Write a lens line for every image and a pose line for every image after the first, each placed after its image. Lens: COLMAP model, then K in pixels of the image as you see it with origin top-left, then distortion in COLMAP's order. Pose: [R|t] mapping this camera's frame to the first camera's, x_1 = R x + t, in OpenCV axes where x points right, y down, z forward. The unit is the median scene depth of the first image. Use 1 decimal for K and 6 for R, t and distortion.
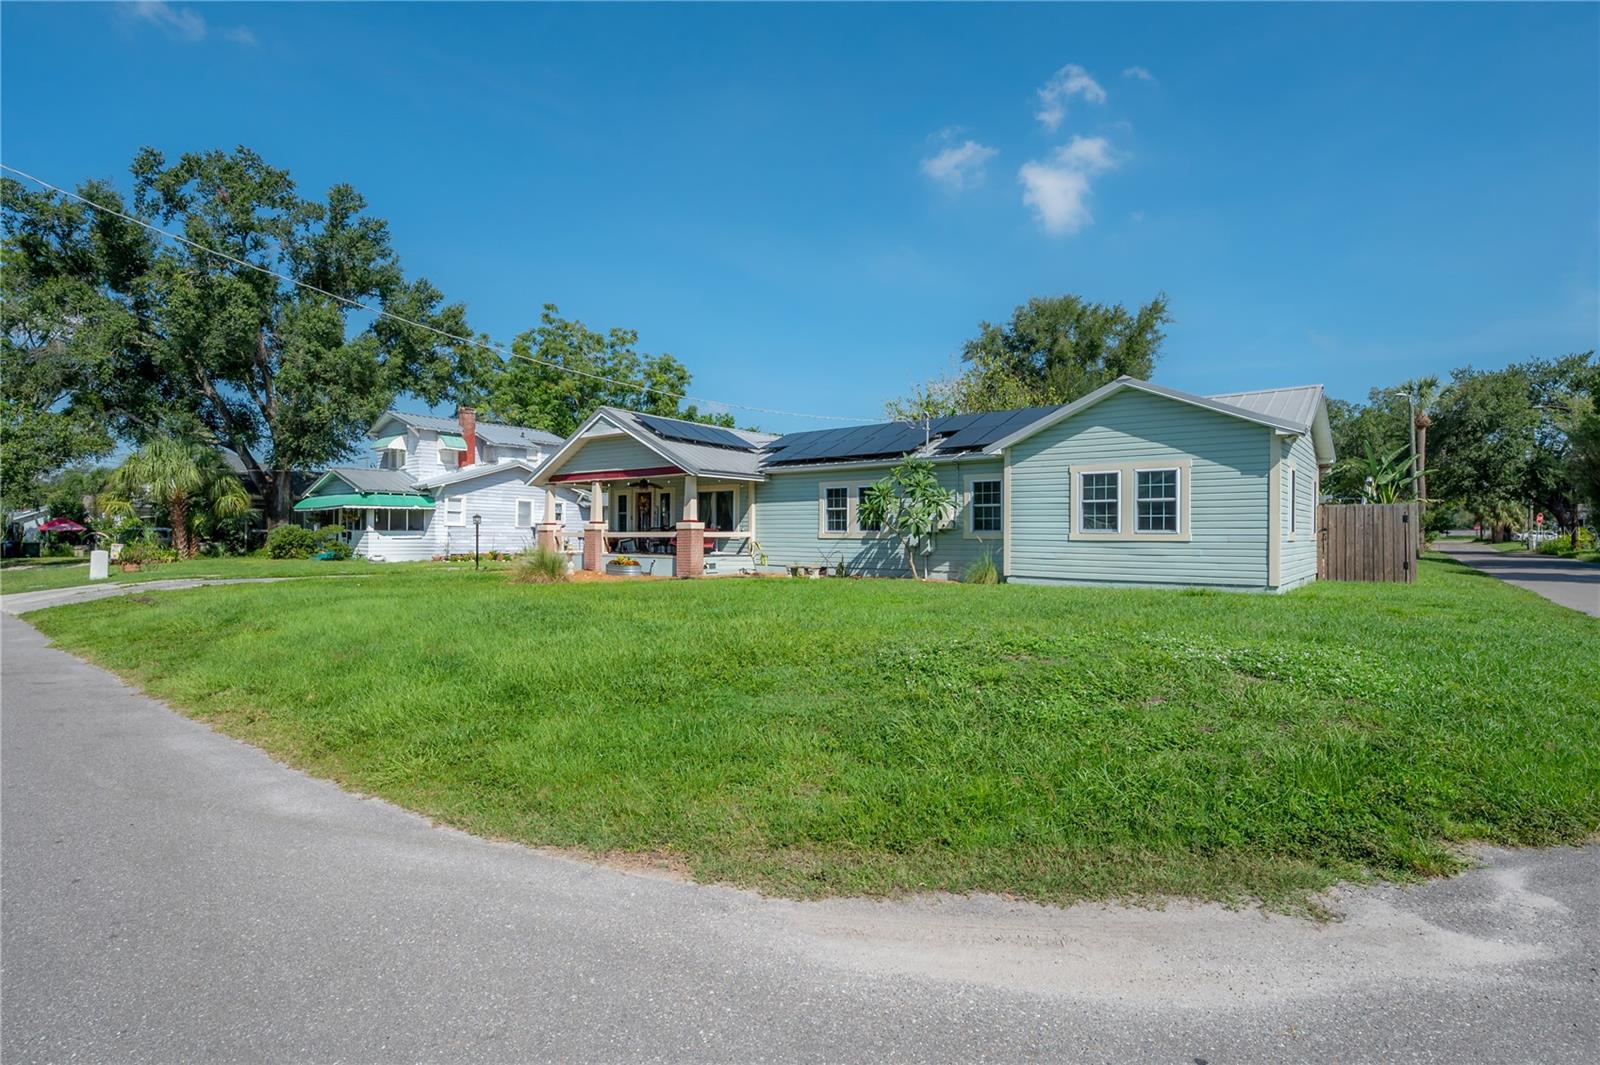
lens RADIAL K [[768.2, 0, 799.3], [0, 768.2, 532.5], [0, 0, 1]] dist [0.002128, 0.000229]
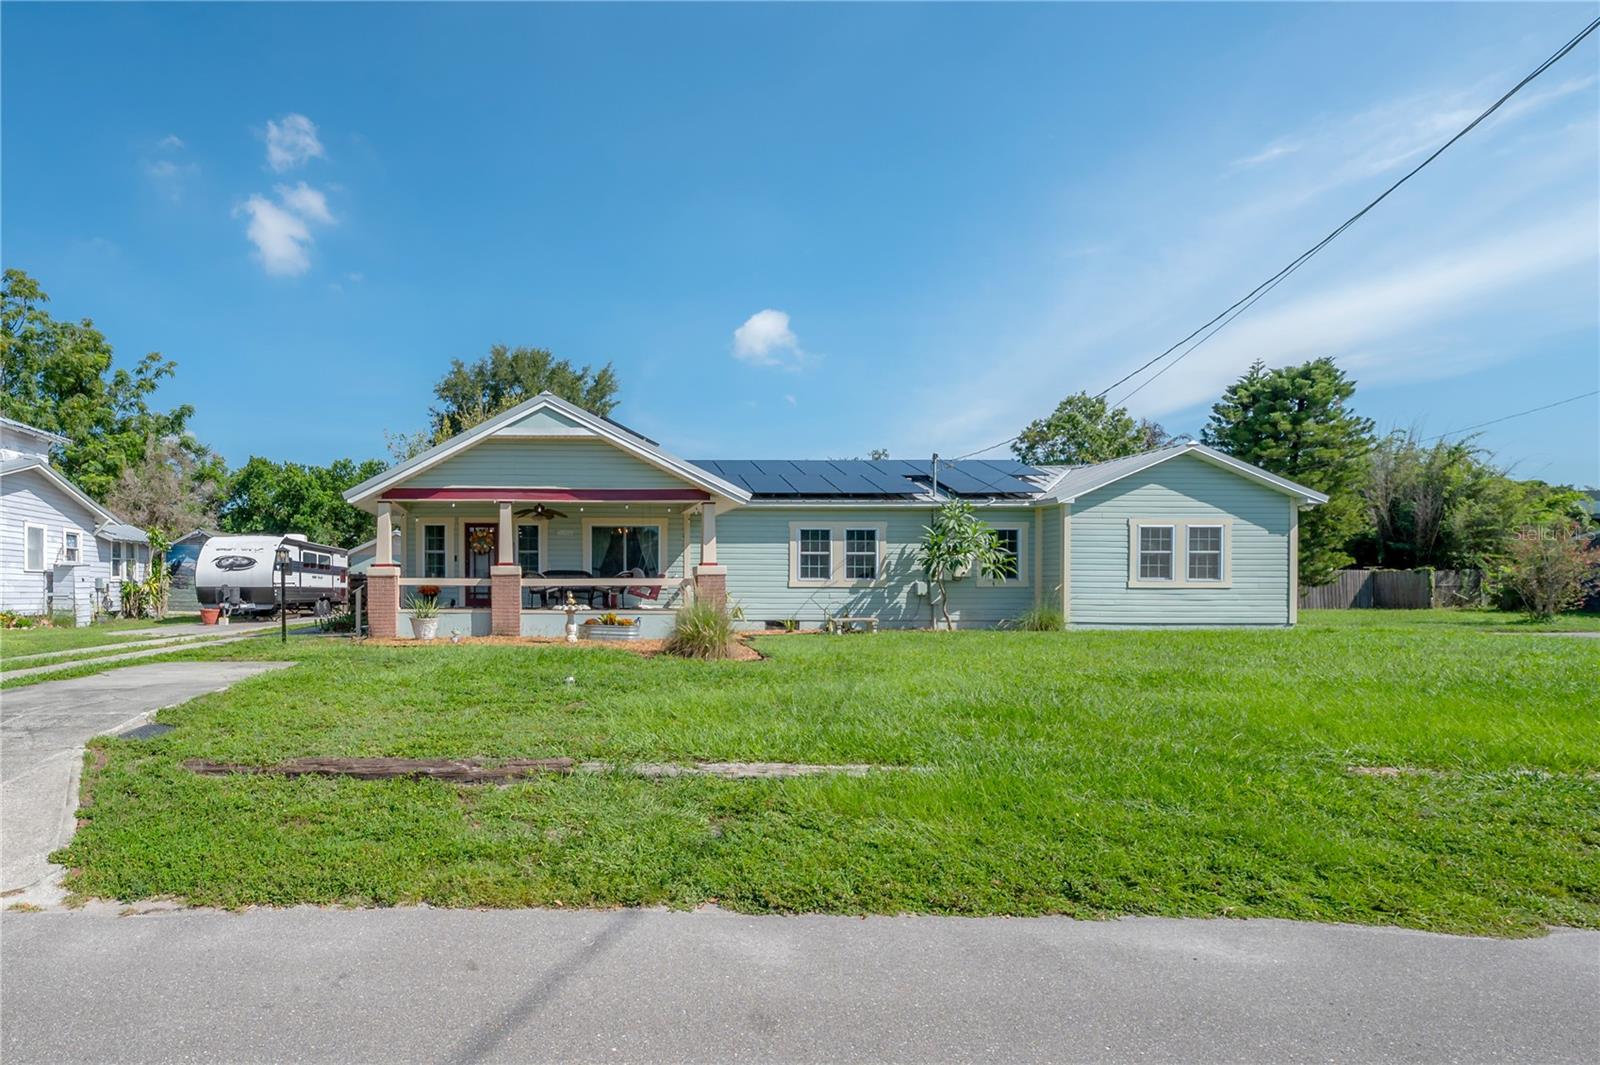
lens RADIAL K [[778.0, 0, 532.3], [0, 778.0, 607.4], [0, 0, 1]] dist [-0.000917, 0.000054]
pose [[0.787091, -0.016876, 0.616606, -0.708274], [-0.001530, 0.999569, 0.029310, 0.005111], [-0.616835, -0.024014, 0.786726, 0.472640]]
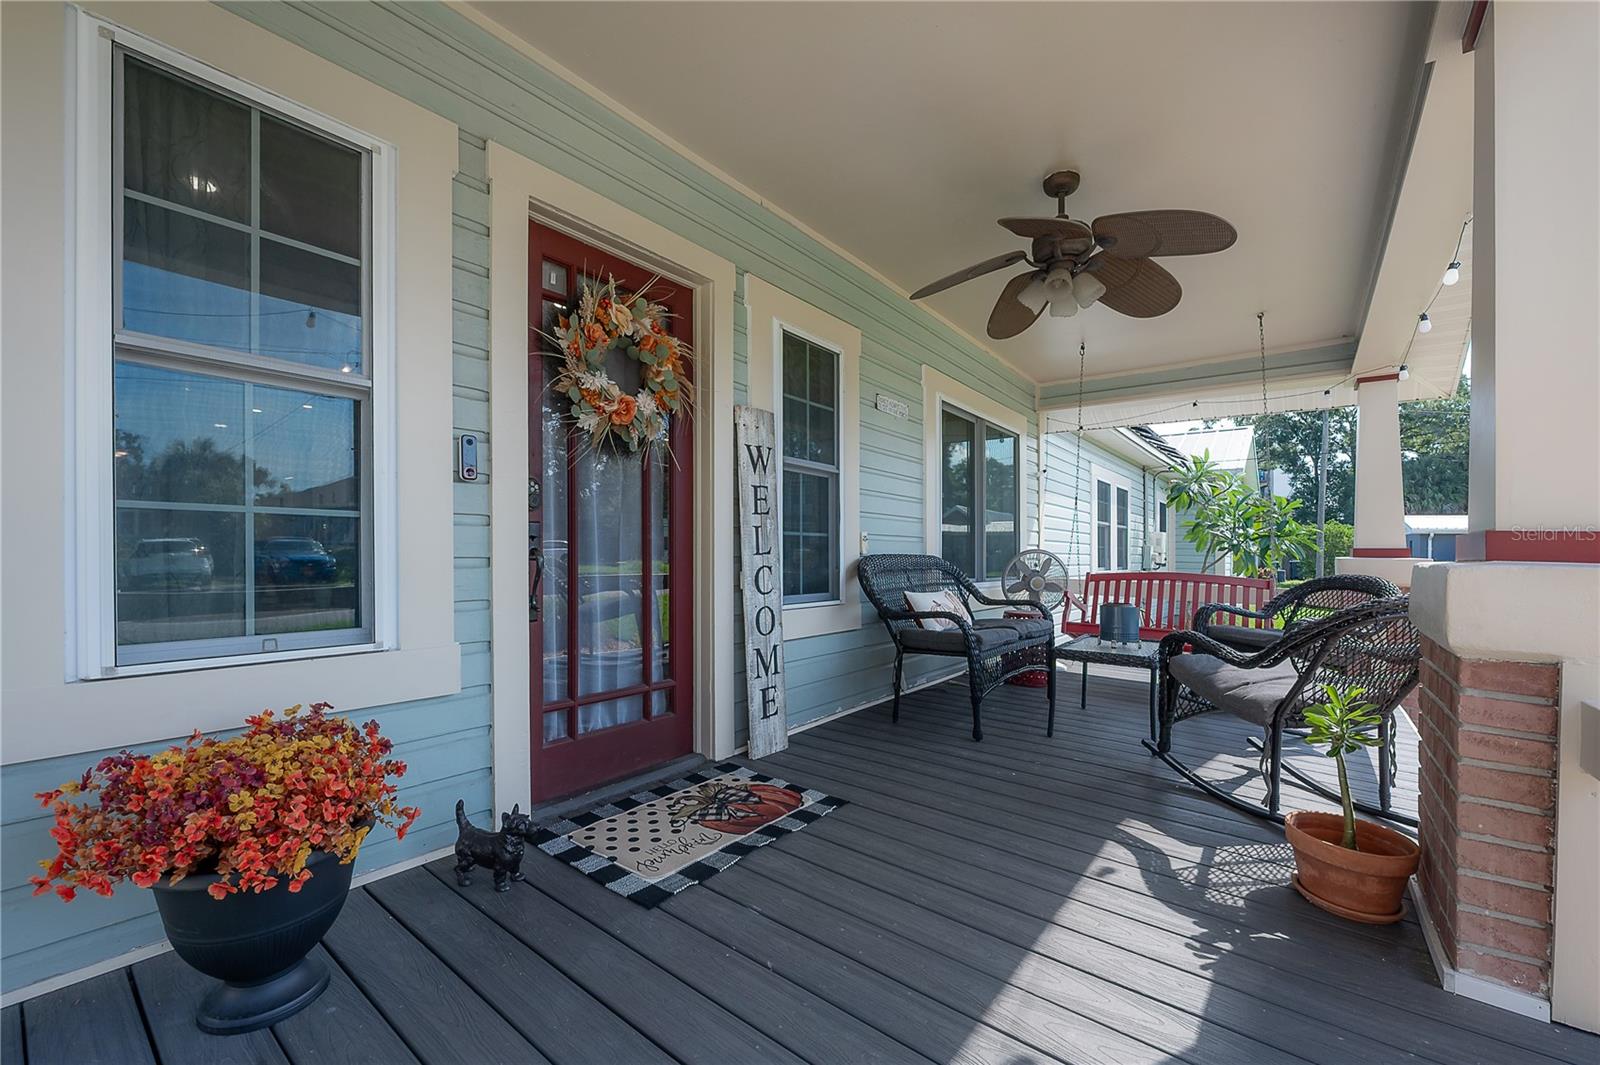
lens RADIAL K [[662.5, 0, 794.3], [0, 662.5, 553.5], [0, 0, 1]] dist [-0.002596, -0.000060]
pose [[-0.027149, -0.005385, 0.999617, -0.347327], [-0.012698, 0.999907, 0.005042, -0.011070], [-0.999551, -0.012557, -0.027215, 1.139443]]
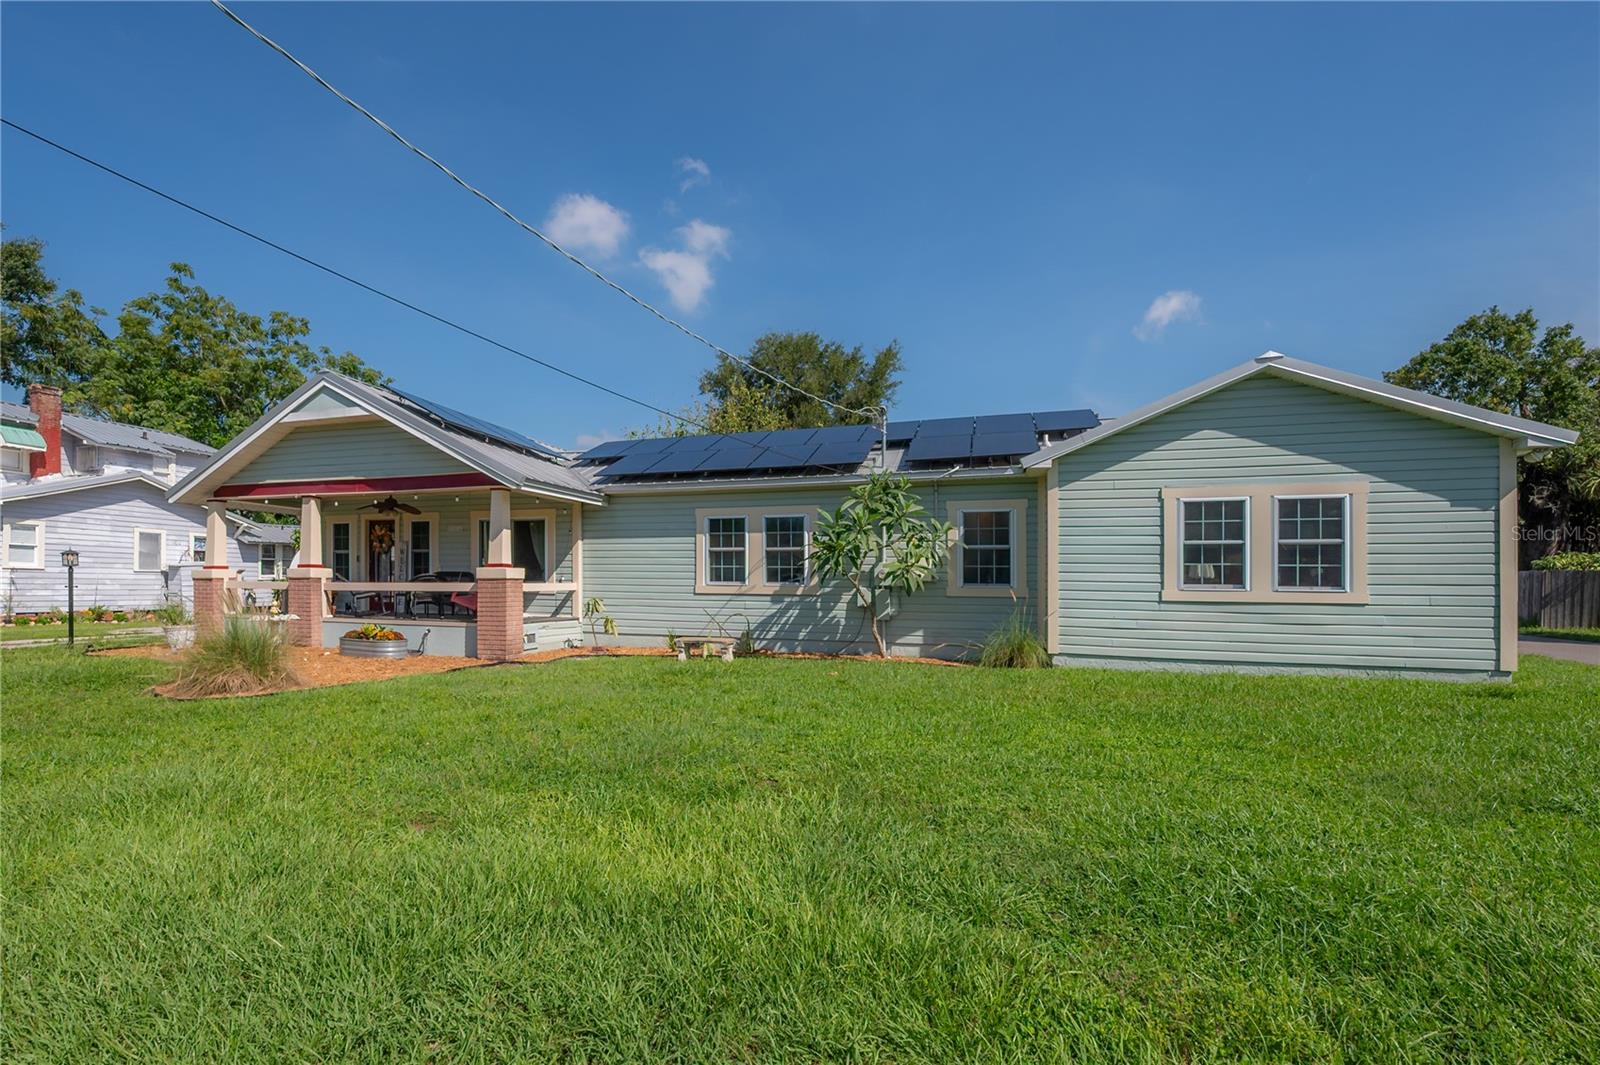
lens RADIAL K [[752.9, 0, 704.9], [0, 752.9, 590.8], [0, 0, 1]] dist [-0.003791, -0.000422]
pose [[0.950920, -0.000048, 0.309438, -0.161510], [-0.005359, 0.999847, 0.016623, -0.005260], [-0.309392, -0.017465, 0.950774, 0.363724]]
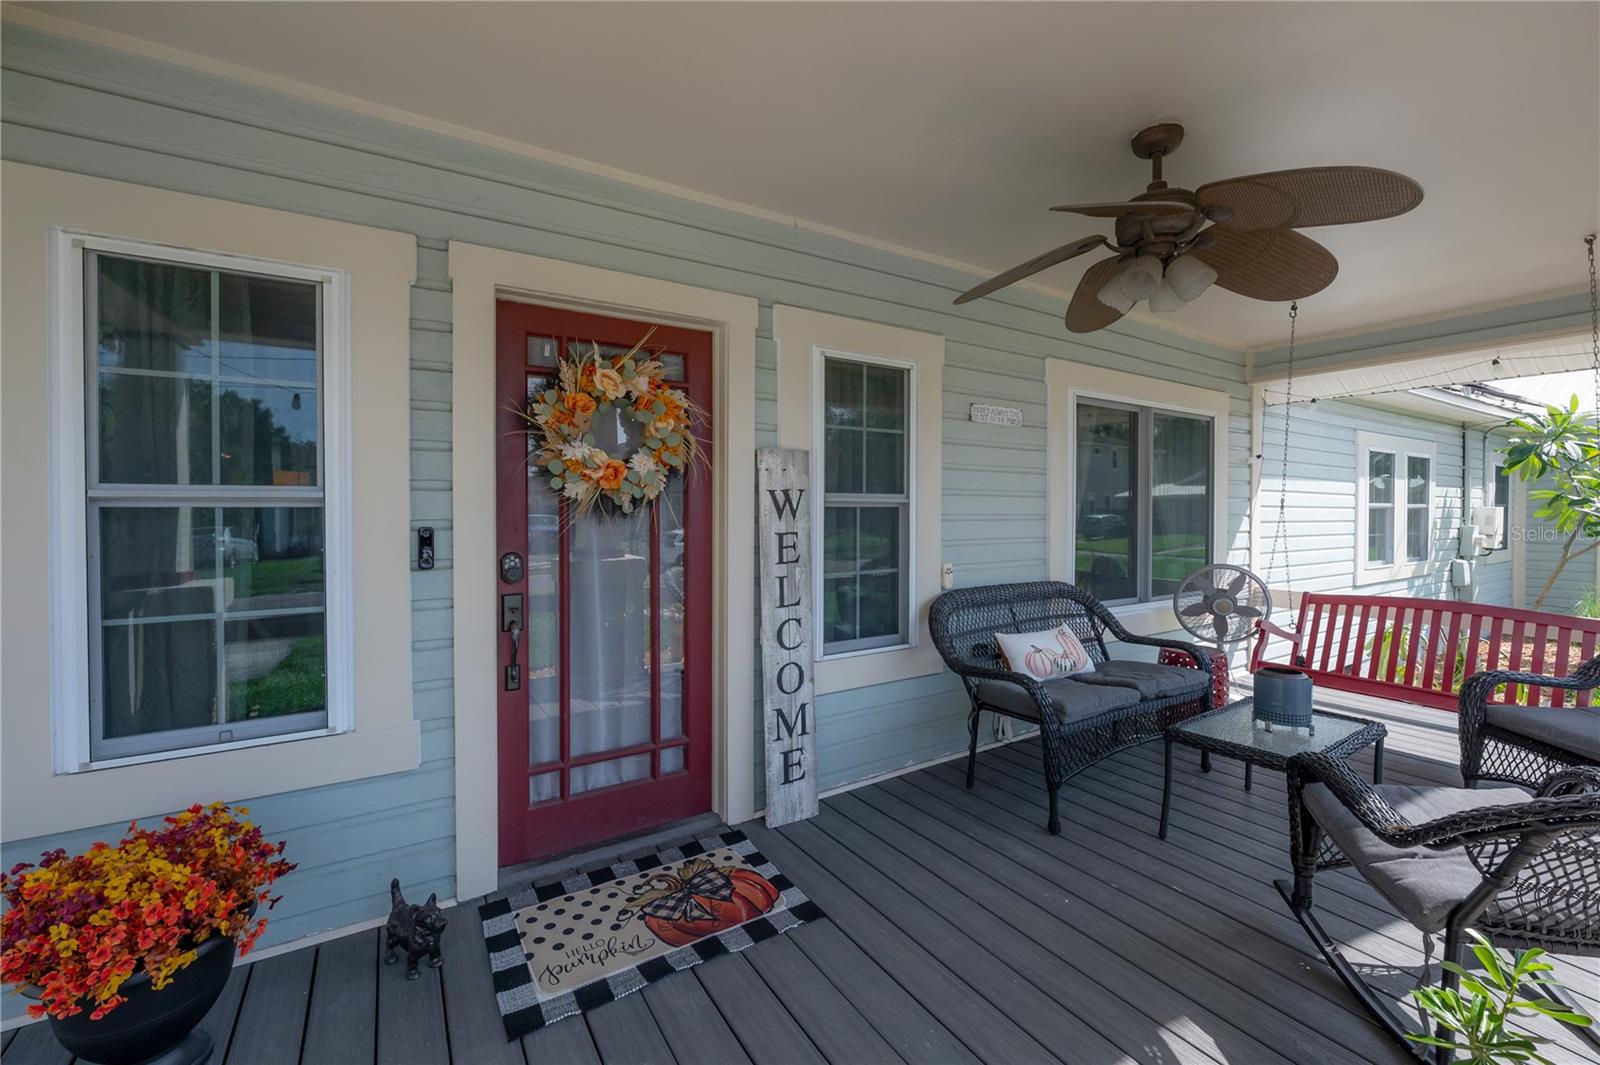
lens RADIAL K [[642.8, 0, 818.8], [0, 642.8, 512.4], [0, 0, 1]] dist [-0.002756, -0.000057]
pose [[0.318485, -0.018377, 0.947750, -0.326360], [-0.008865, 0.999711, 0.022363, -0.030438], [-0.947886, -0.015524, 0.318230, 1.098880]]
